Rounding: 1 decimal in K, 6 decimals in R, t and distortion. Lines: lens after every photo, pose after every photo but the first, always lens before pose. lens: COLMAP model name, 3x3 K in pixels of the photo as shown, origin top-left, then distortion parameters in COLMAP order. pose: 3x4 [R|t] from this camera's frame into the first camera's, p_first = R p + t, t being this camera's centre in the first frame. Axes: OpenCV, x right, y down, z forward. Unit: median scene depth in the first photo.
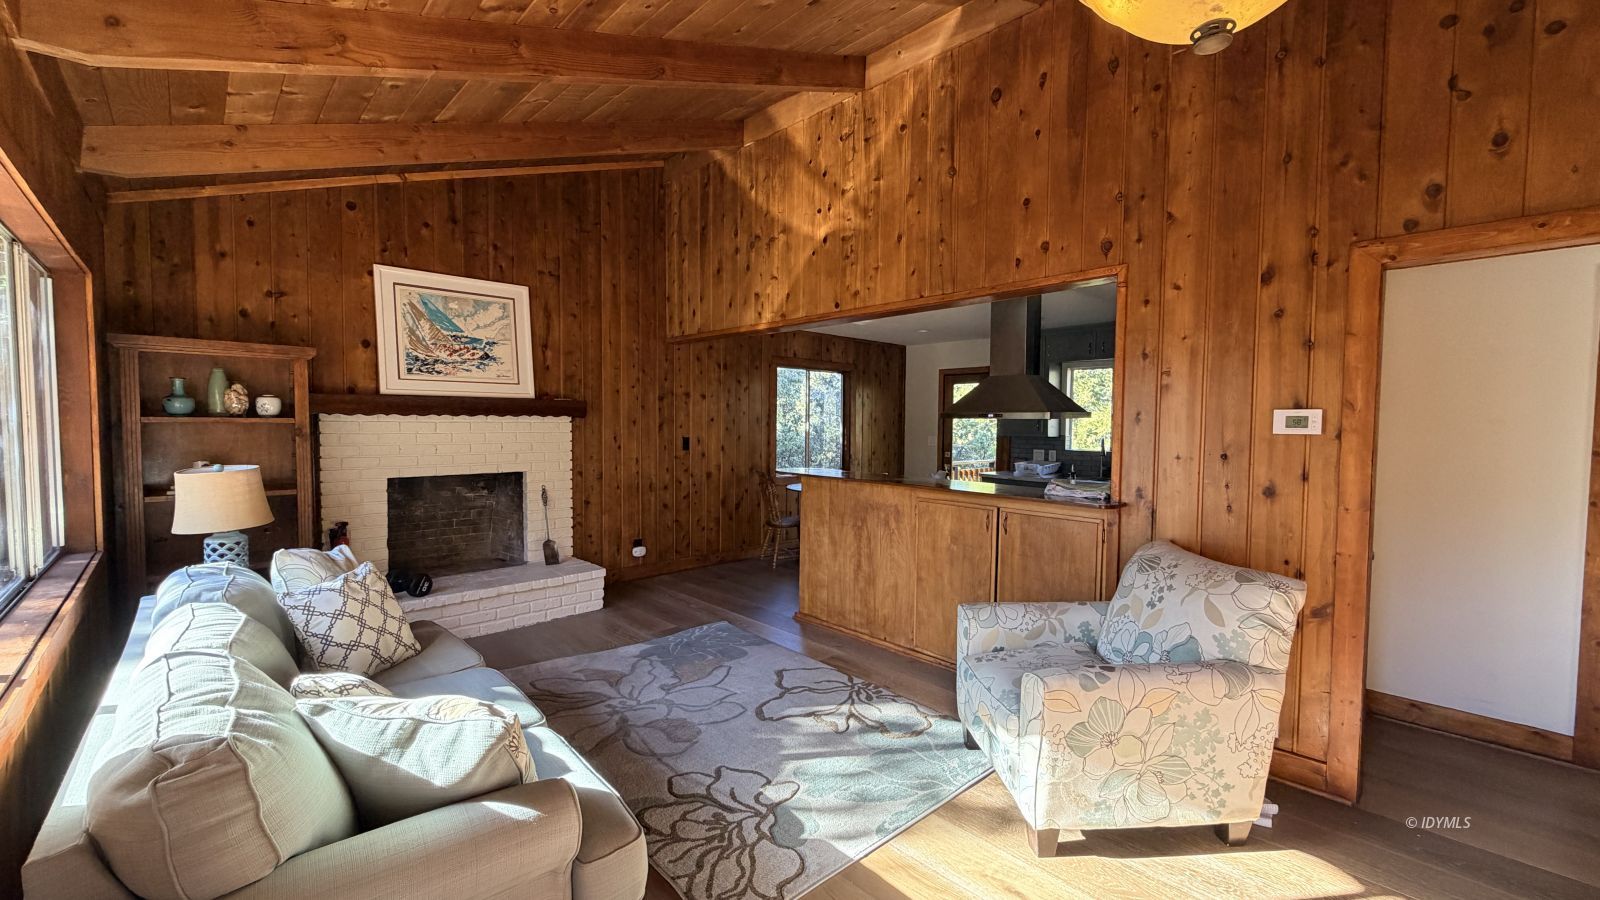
lens RADIAL K [[631.1, 0, 793.5], [0, 631.1, 452.9], [0, 0, 1]] dist [-0.001315, -0.000462]
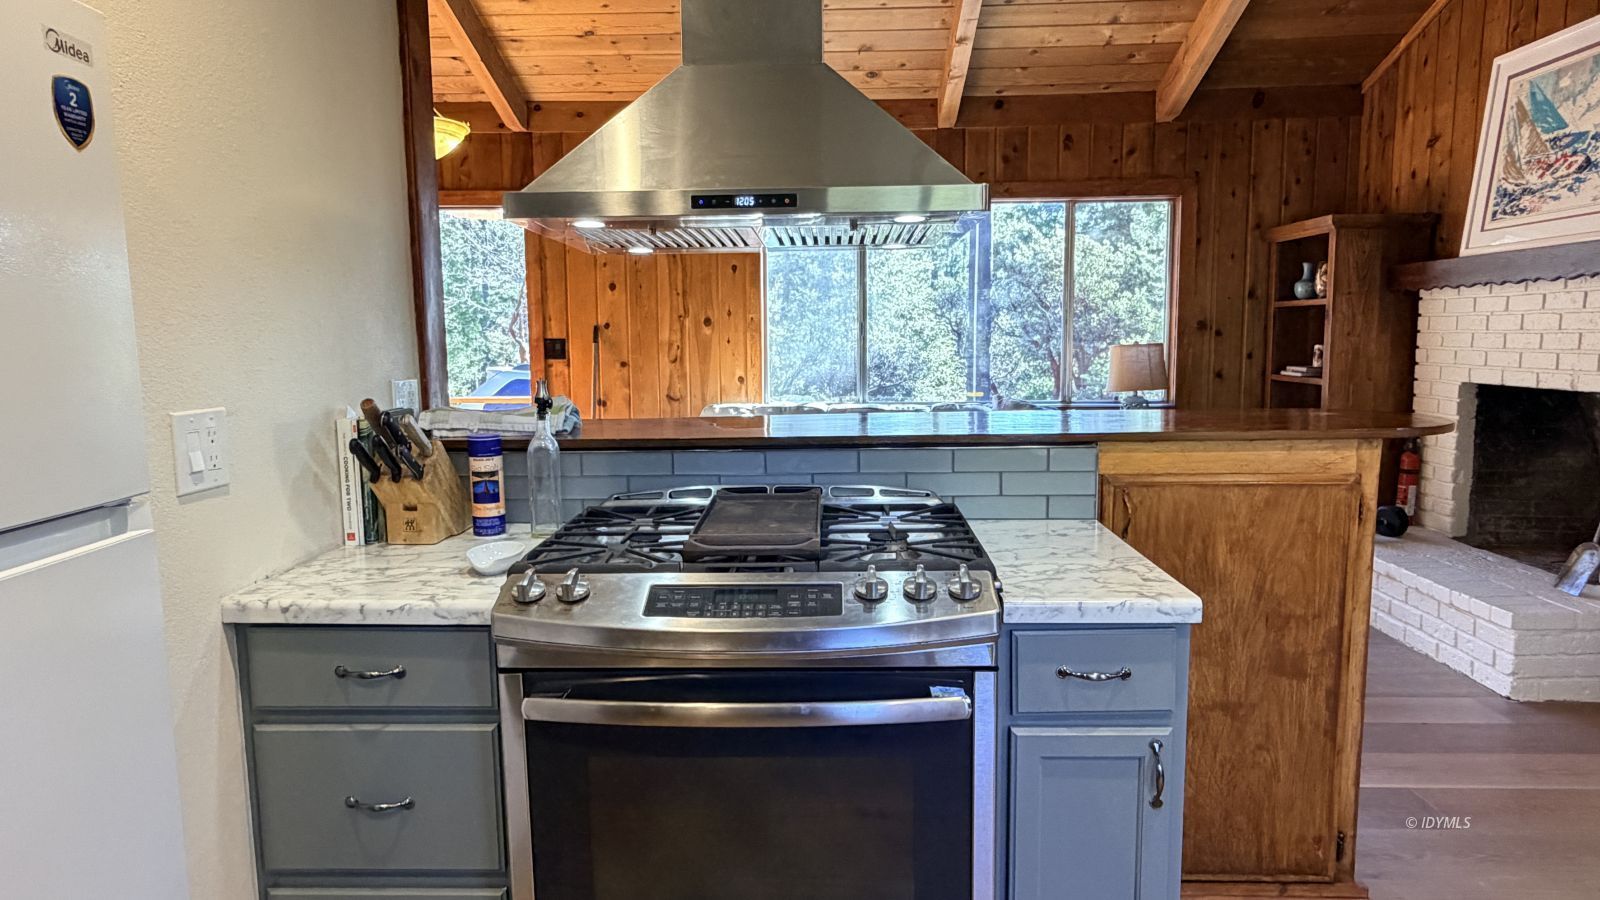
lens RADIAL K [[1025.9, 0, 800.8], [0, 1025.9, 452.4], [0, 0, 1]] dist [0.045141, -0.013926]
pose [[-0.705594, 0.079228, -0.704173, 0.656965], [-0.032701, 0.989031, 0.144046, -0.023747], [0.707861, 0.124665, -0.695263, 1.297709]]
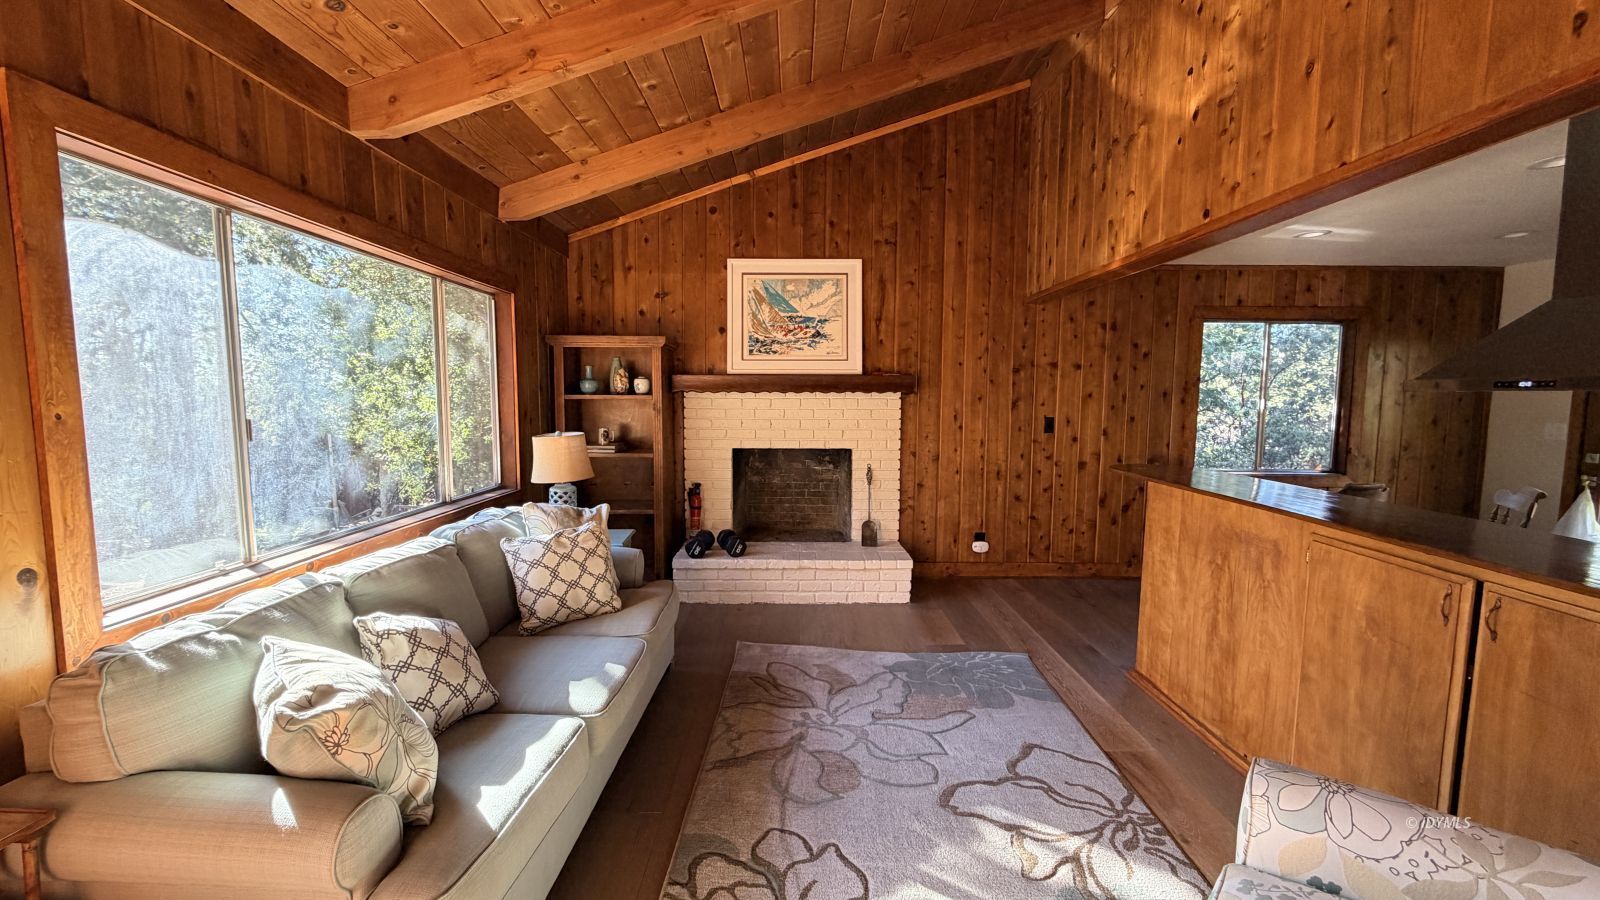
lens RADIAL K [[631.1, 0, 801.7], [0, 631.1, 451.9], [0, 0, 1]] dist [-0.001315, -0.000462]
pose [[0.727962, 0.056693, -0.683270, 0.224180], [-0.033239, 0.998322, 0.047421, -0.011269], [0.684812, -0.011810, 0.728624, 0.261563]]
